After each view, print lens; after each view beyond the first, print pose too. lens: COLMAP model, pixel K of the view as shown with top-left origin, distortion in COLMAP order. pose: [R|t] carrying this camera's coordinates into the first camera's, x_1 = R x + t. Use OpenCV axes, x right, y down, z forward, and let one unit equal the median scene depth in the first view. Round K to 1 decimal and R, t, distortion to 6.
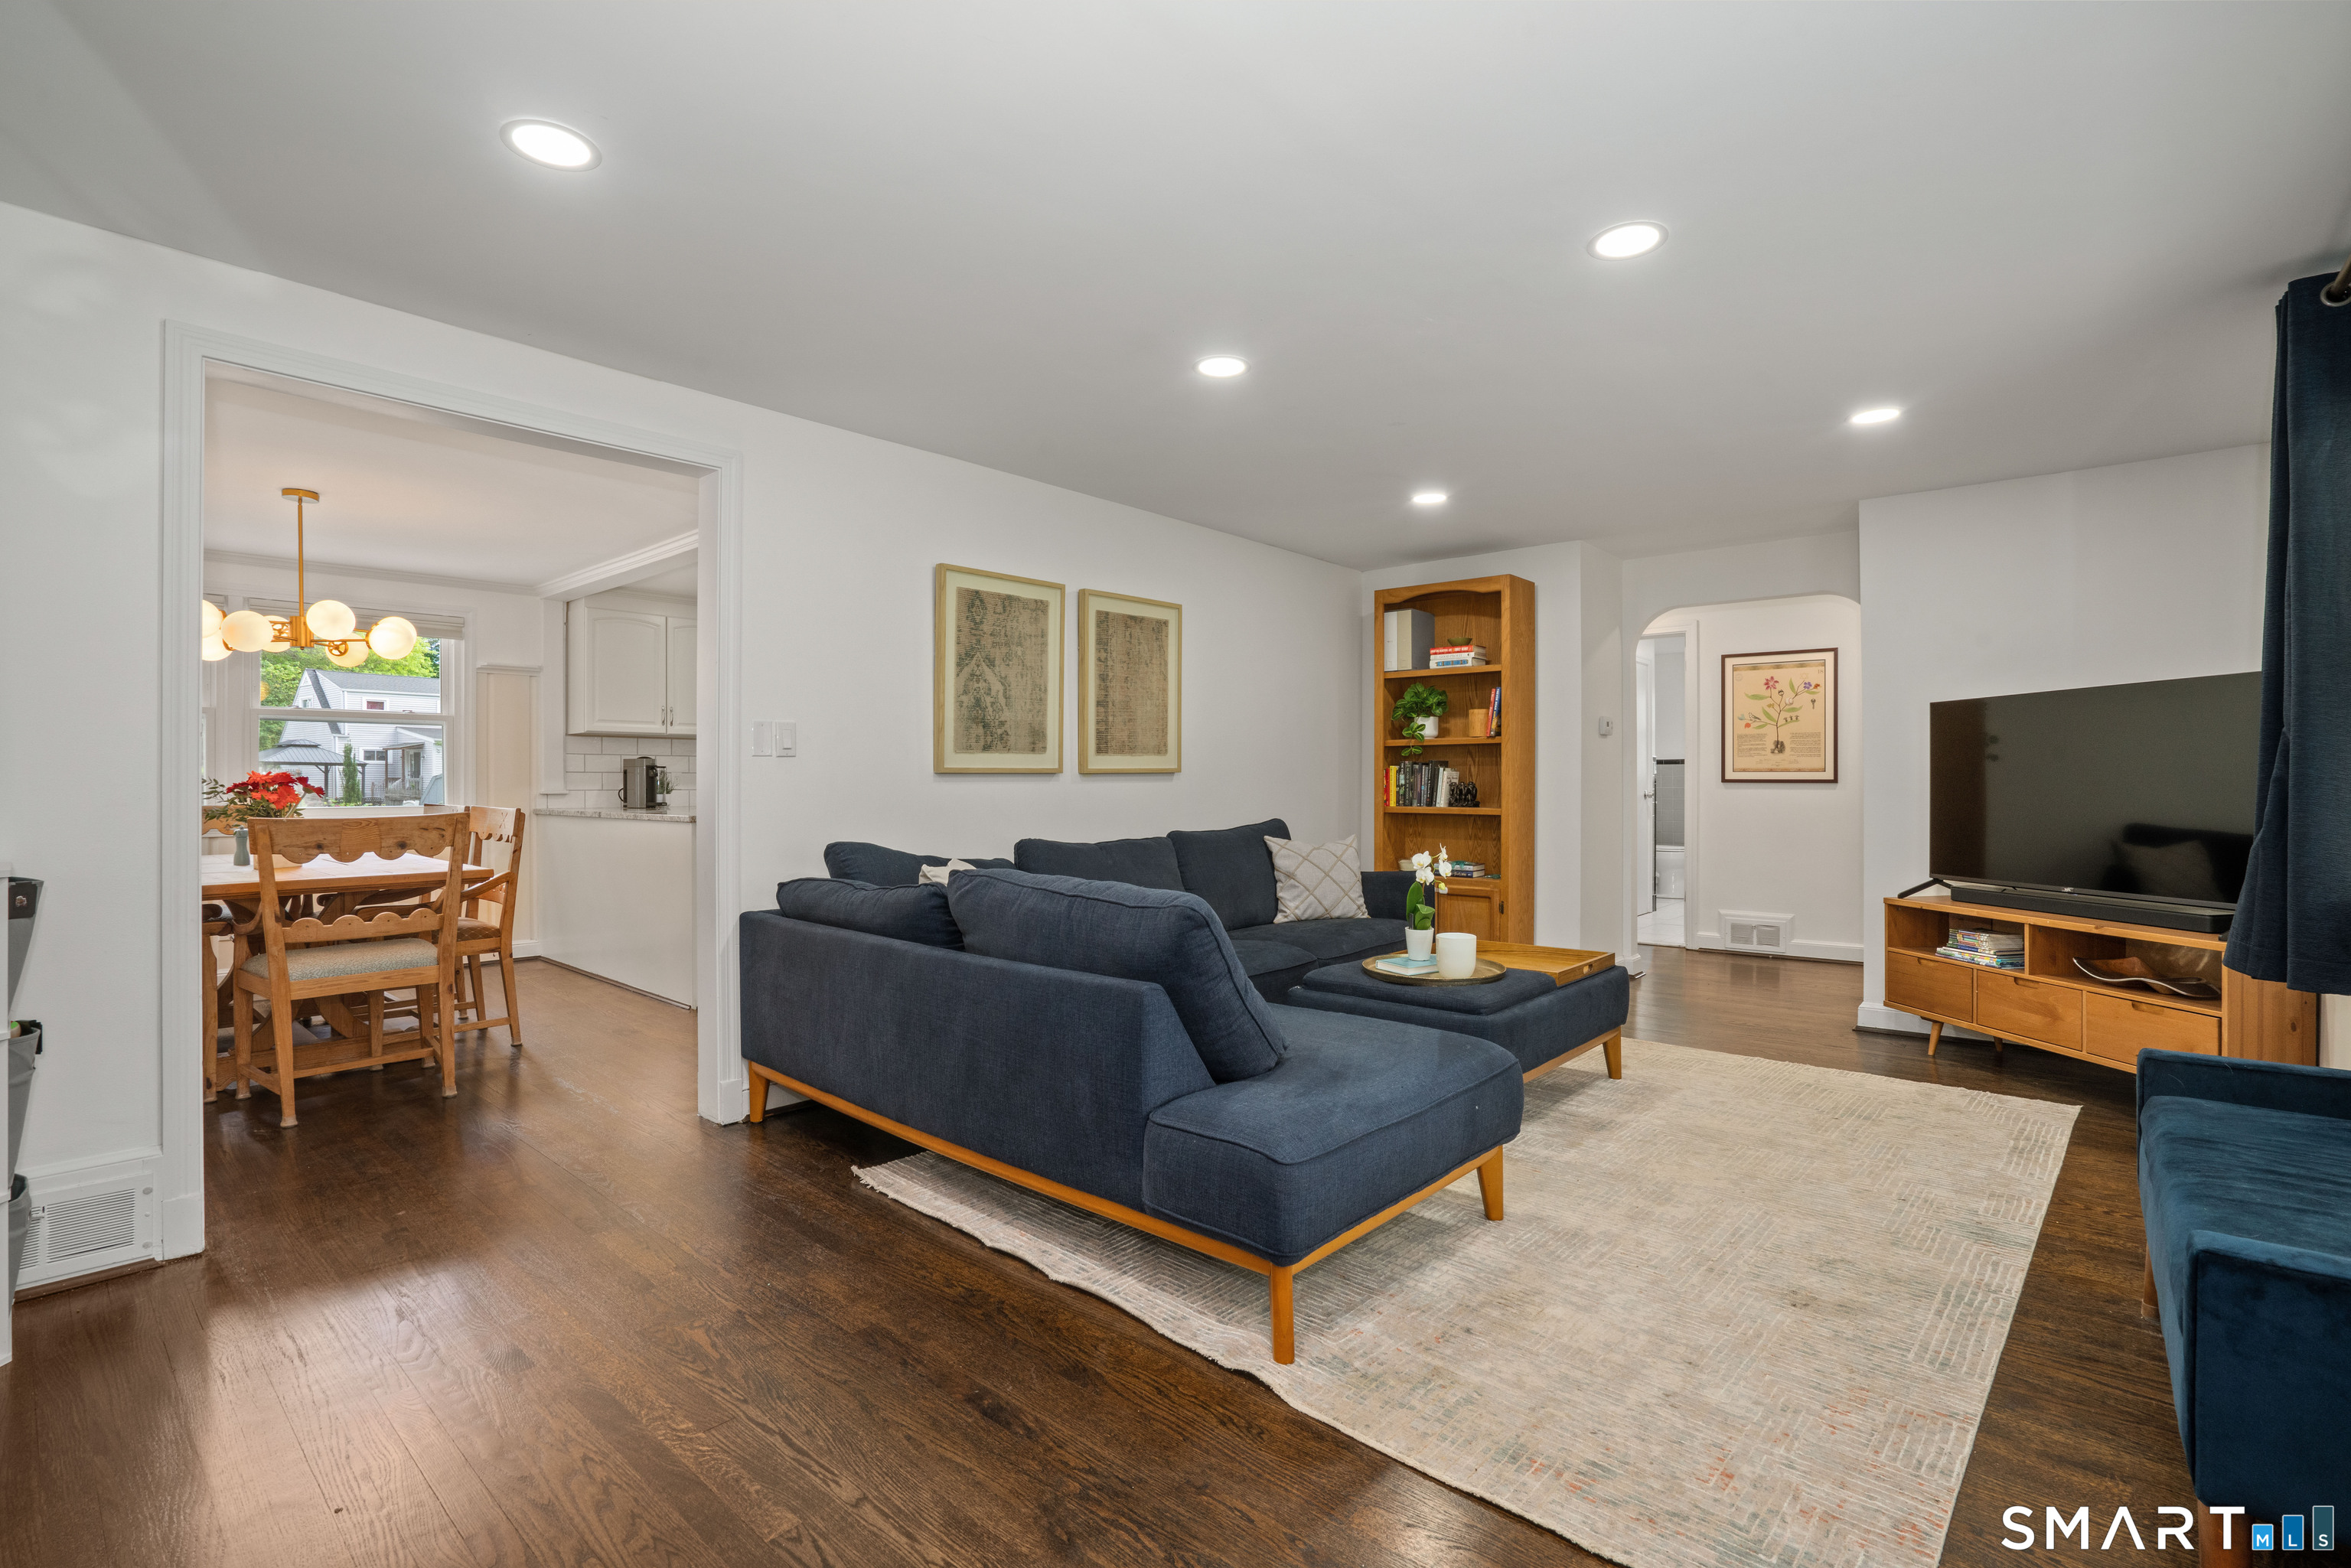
lens RADIAL K [[1104.5, 0, 1173.0], [0, 1104.5, 773.0], [0, 0, 1]] dist [-0.019579, 0.000671]
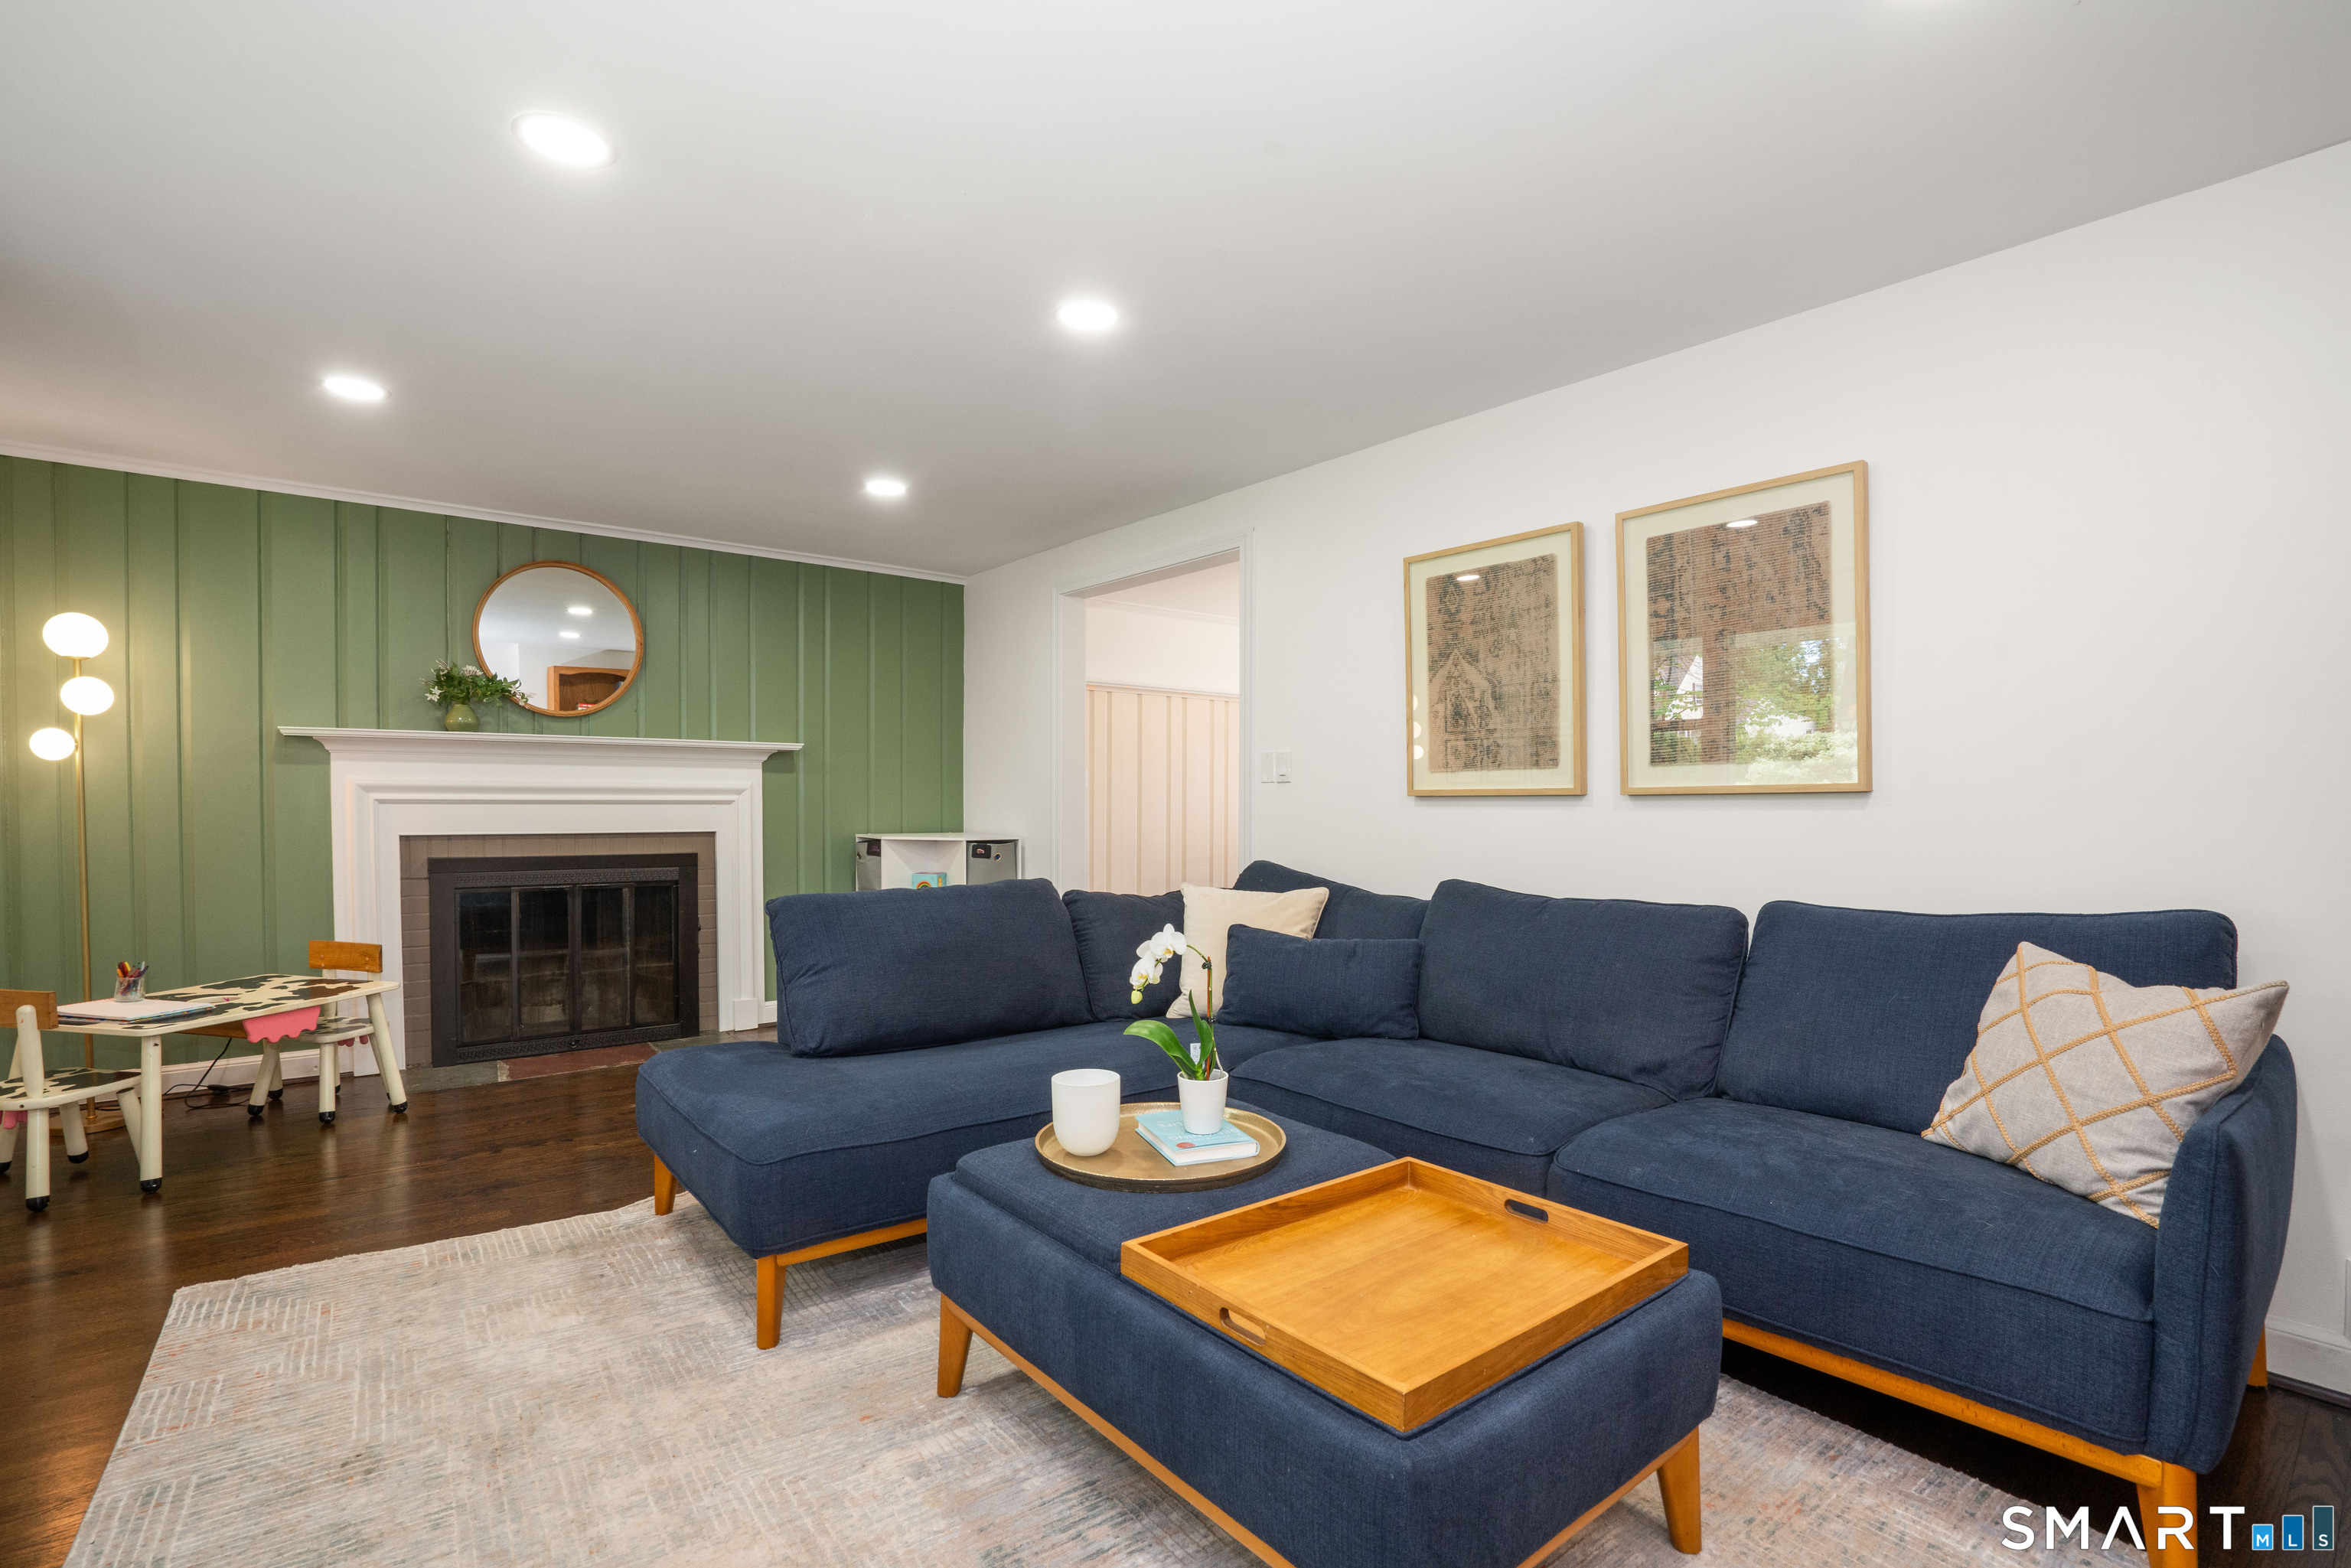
lens RADIAL K [[1104.5, 0, 1173.9], [0, 1104.5, 827.5], [0, 0, 1]] dist [-0.019579, 0.000671]
pose [[-0.169574, 0.019015, -0.985334, 0.655497], [-0.005105, 0.999783, 0.020172, 0.008464], [0.985504, 0.008450, -0.169440, 0.908070]]
